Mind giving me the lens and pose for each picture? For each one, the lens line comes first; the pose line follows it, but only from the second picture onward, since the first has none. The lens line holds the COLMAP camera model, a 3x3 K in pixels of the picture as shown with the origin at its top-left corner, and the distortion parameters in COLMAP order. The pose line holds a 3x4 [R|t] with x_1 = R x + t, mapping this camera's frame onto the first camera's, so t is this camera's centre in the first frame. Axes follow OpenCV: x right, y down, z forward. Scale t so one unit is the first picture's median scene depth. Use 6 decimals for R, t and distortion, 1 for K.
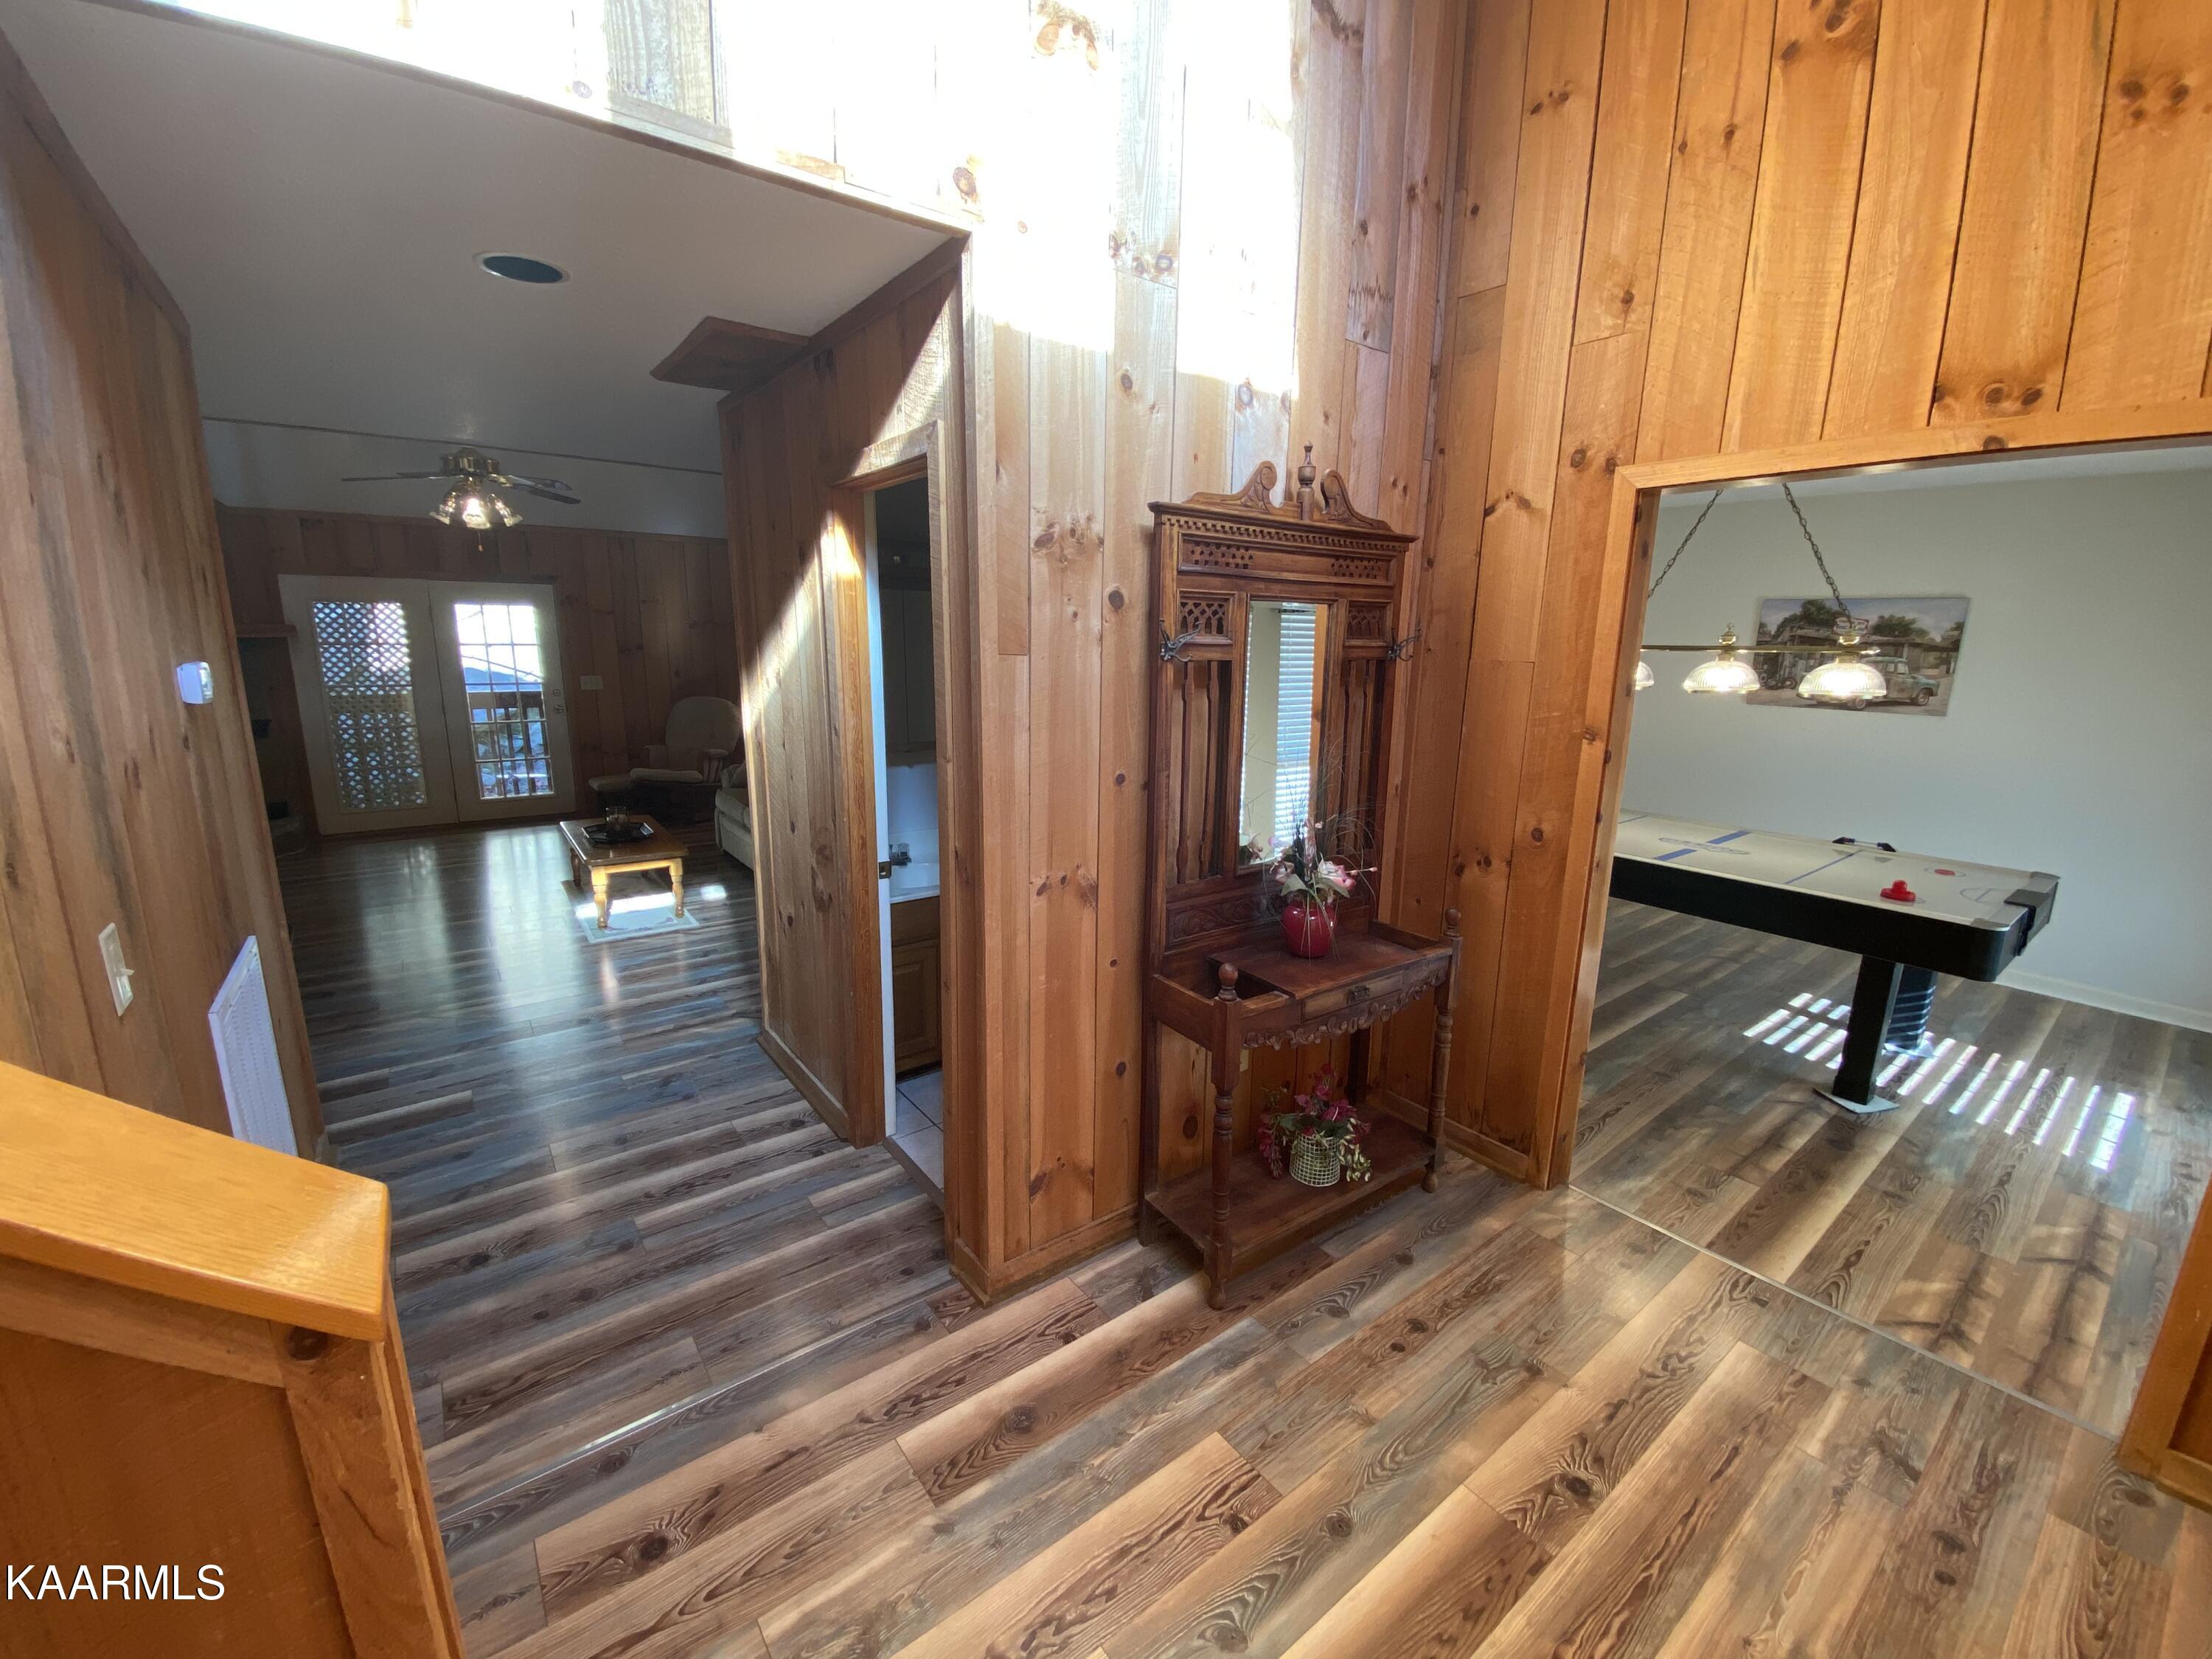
lens RADIAL K [[886.9, 0, 1103.6], [0, 886.9, 823.0], [0, 0, 1]] dist [0.019807, -0.019591]
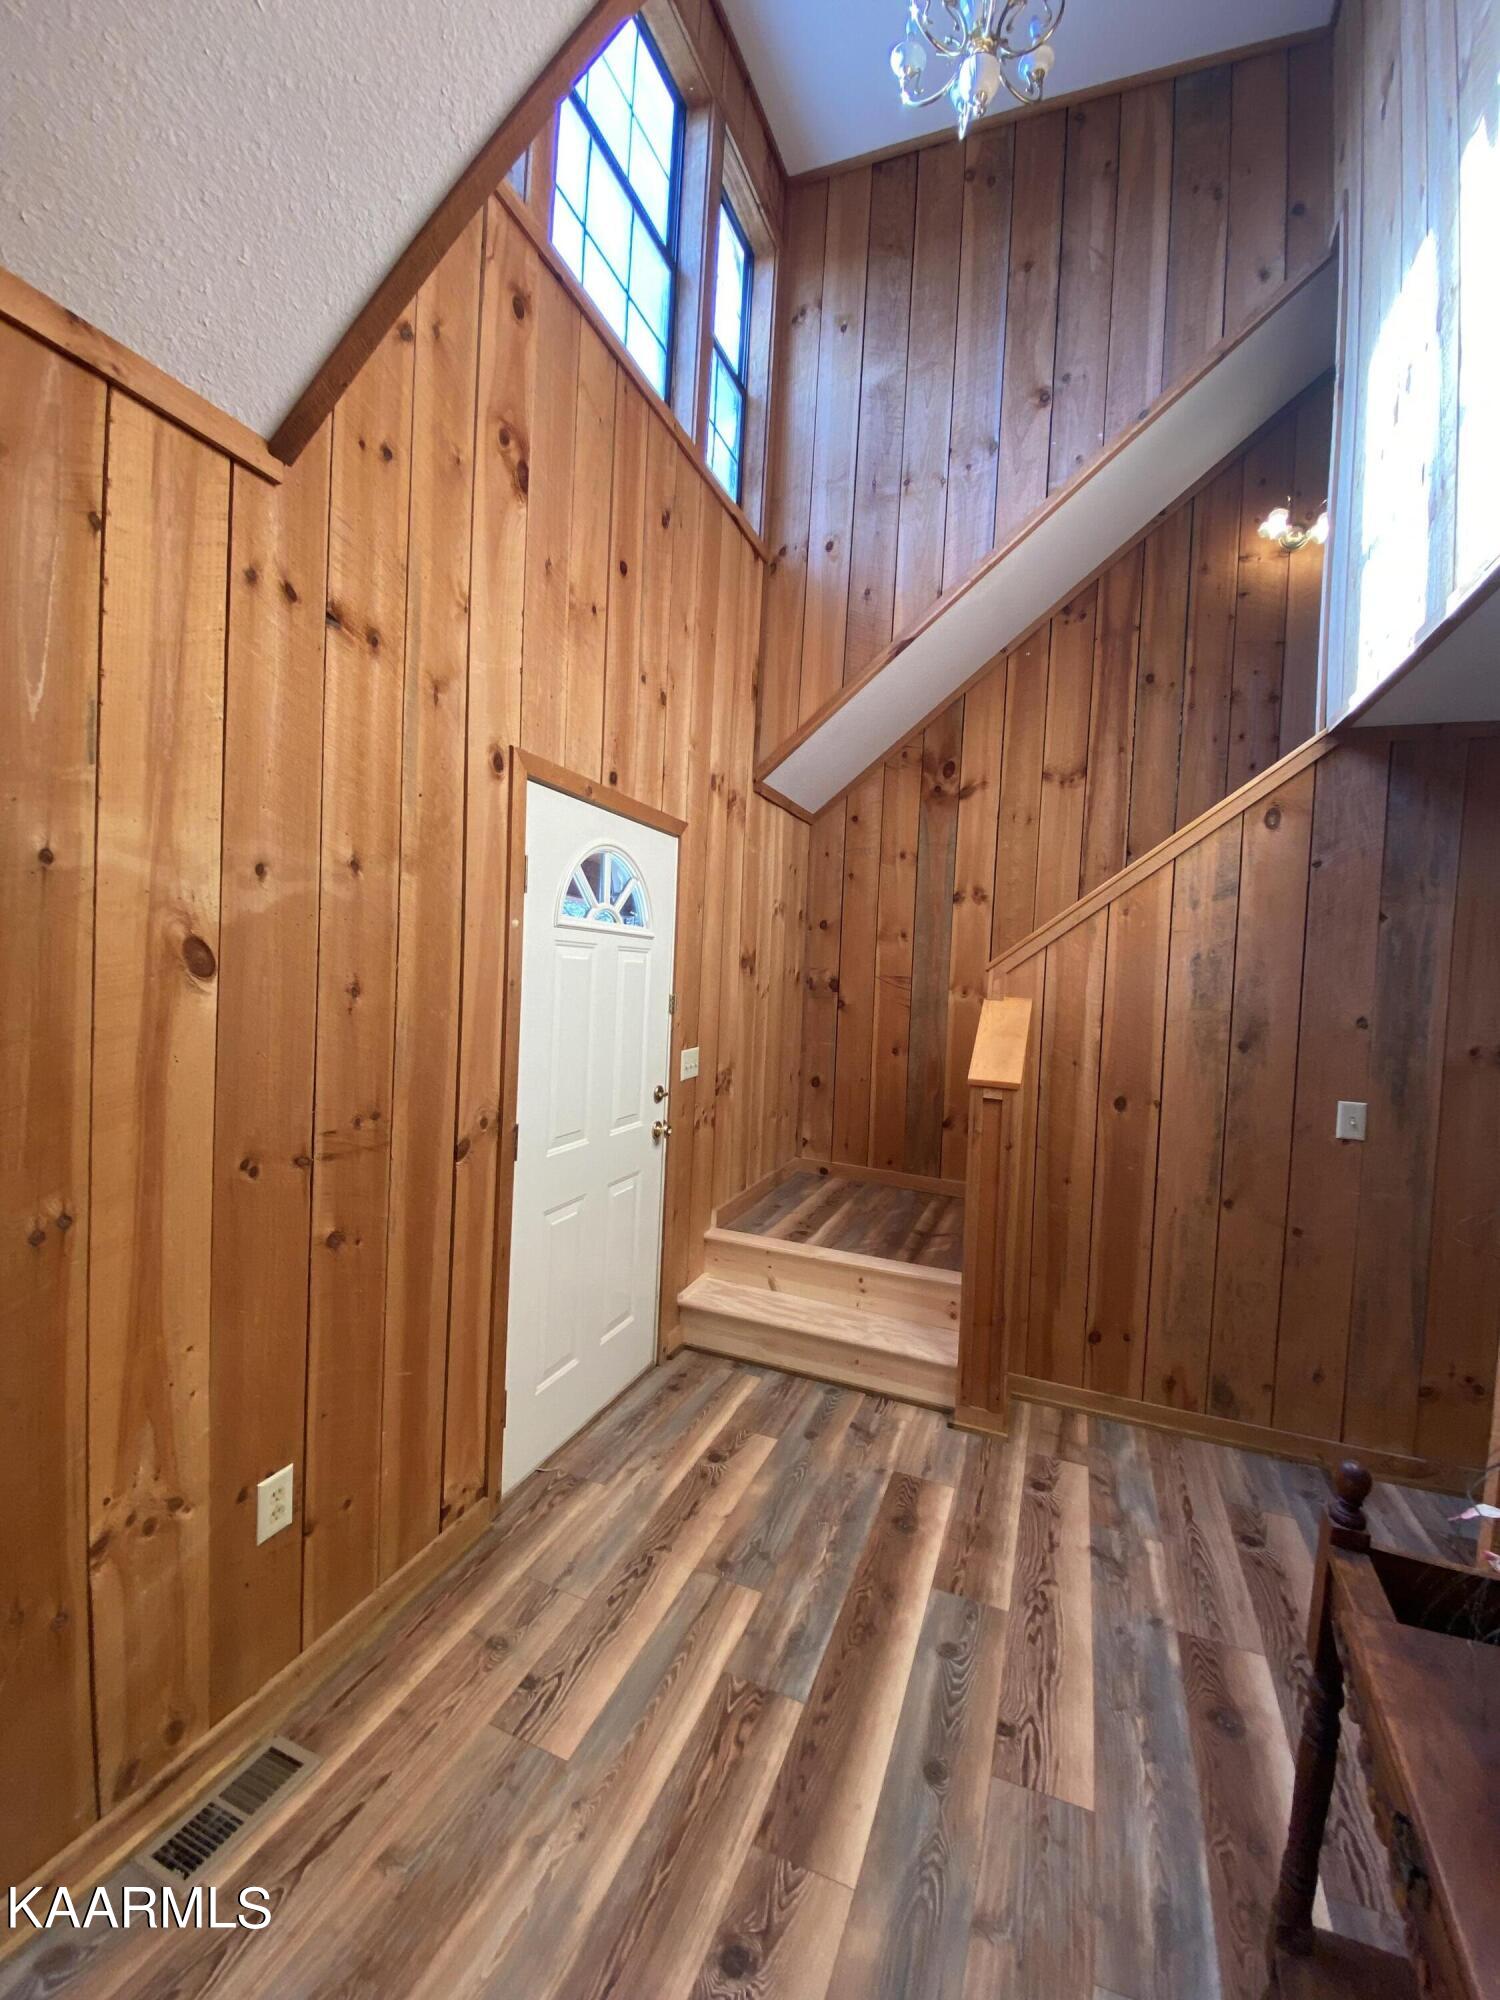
lens RADIAL K [[801.9, 0, 756.8], [0, 801.9, 984.8], [0, 0, 1]] dist [0.019807, -0.019591]
pose [[-0.848502, -0.045648, -0.527220, 0.974560], [-0.165972, 0.968960, 0.183219, -0.227061], [0.502492, 0.242965, -0.829741, 1.453653]]
